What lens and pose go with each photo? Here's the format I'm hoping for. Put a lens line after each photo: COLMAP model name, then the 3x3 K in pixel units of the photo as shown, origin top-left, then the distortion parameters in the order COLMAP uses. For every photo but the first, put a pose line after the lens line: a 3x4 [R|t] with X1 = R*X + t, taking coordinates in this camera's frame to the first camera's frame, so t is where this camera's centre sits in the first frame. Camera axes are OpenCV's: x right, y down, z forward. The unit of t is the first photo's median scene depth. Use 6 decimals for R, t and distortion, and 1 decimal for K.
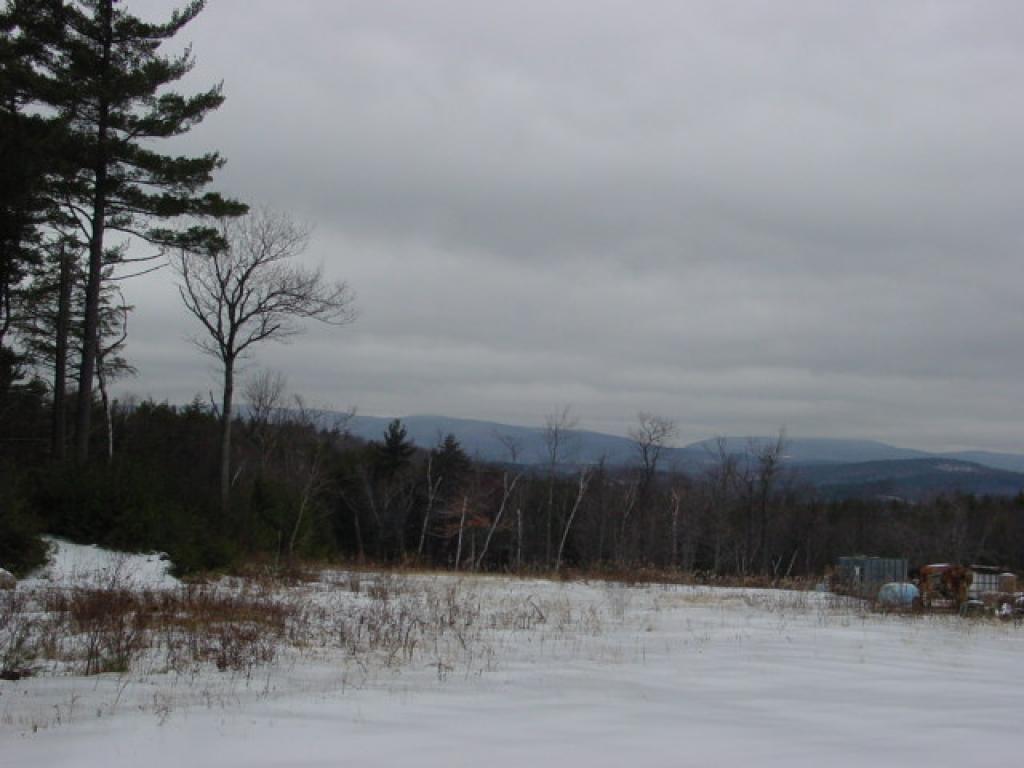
lens RADIAL K [[1353.7, 0, 512.4], [0, 1353.7, 402.0], [0, 0, 1]] dist [-0.098094, 0.278070]
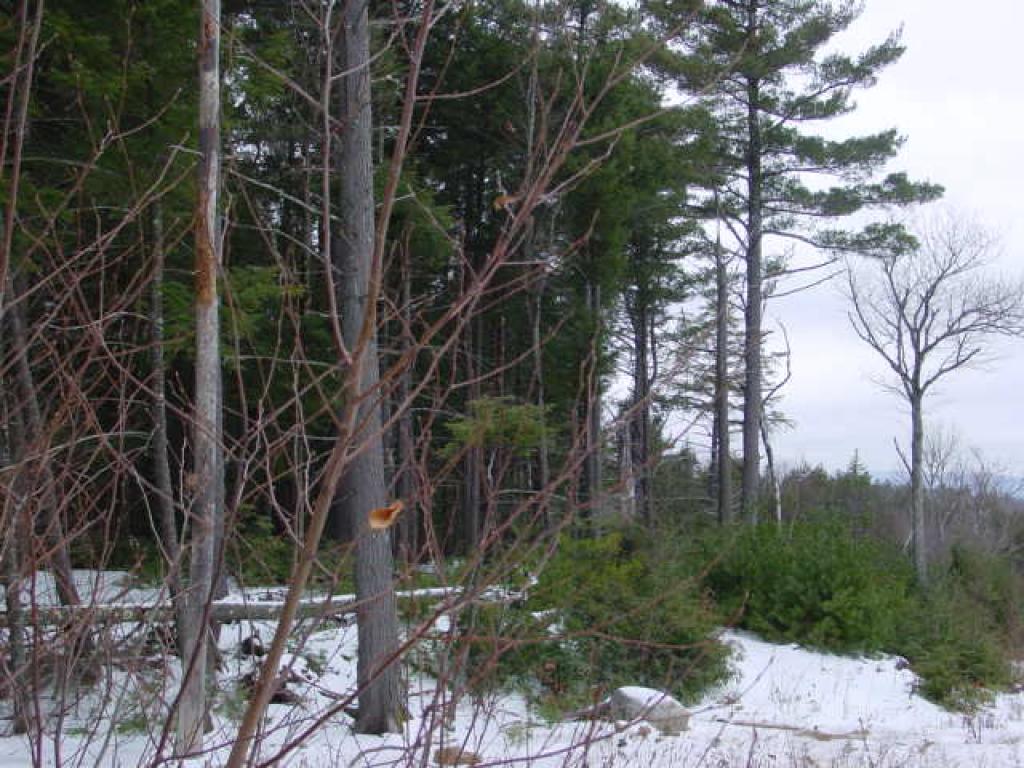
lens RADIAL K [[1353.7, 0, 512.4], [0, 1353.7, 402.0], [0, 0, 1]] dist [-0.098094, 0.278070]
pose [[0.891752, -0.066402, -0.447625, -0.079783], [0.043233, 0.997152, -0.061793, 0.013415], [0.450454, 0.035752, 0.892084, 0.209560]]
